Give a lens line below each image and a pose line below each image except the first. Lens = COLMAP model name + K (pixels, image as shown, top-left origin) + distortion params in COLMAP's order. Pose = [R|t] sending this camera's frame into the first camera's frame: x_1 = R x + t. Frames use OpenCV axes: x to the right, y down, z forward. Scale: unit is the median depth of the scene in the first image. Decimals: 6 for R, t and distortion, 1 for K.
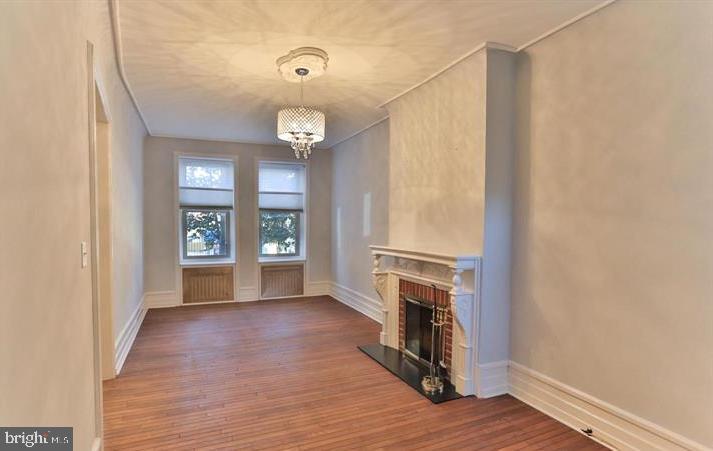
lens RADIAL K [[378.5, 0, 357.3], [0, 378.5, 236.8], [0, 0, 1]] dist [-0.059884, 0.036322]
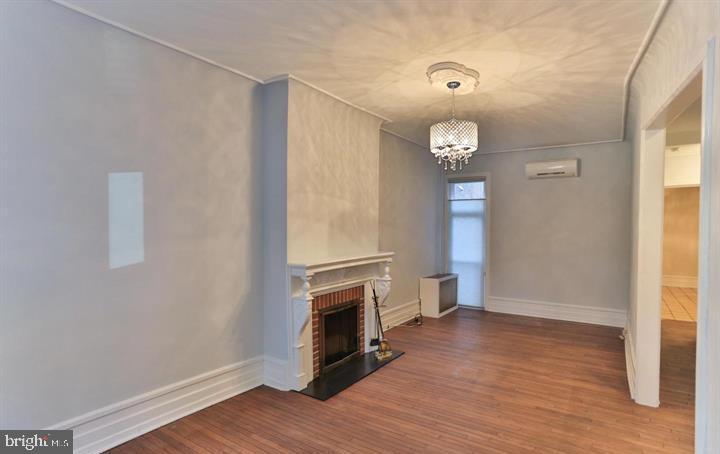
lens RADIAL K [[382.2, 0, 360.8], [0, 382.2, 238.4], [0, 0, 1]] dist [-0.059884, 0.036322]
pose [[-0.525646, -0.036333, 0.849927, -0.821745], [0.028541, 0.997772, 0.060304, -0.088599], [-0.850224, 0.055956, -0.523438, 1.621967]]
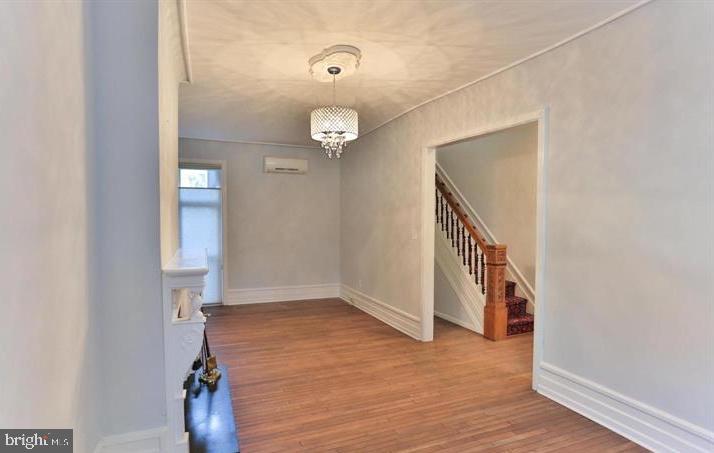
lens RADIAL K [[372.5, 0, 357.0], [0, 372.5, 239.9], [0, 0, 1]] dist [-0.051880, -0.000013]
pose [[-0.999296, -0.011401, 0.035738, -0.227489], [-0.008031, 0.995628, 0.093060, -0.079248], [-0.036643, 0.092708, -0.995019, 1.840272]]
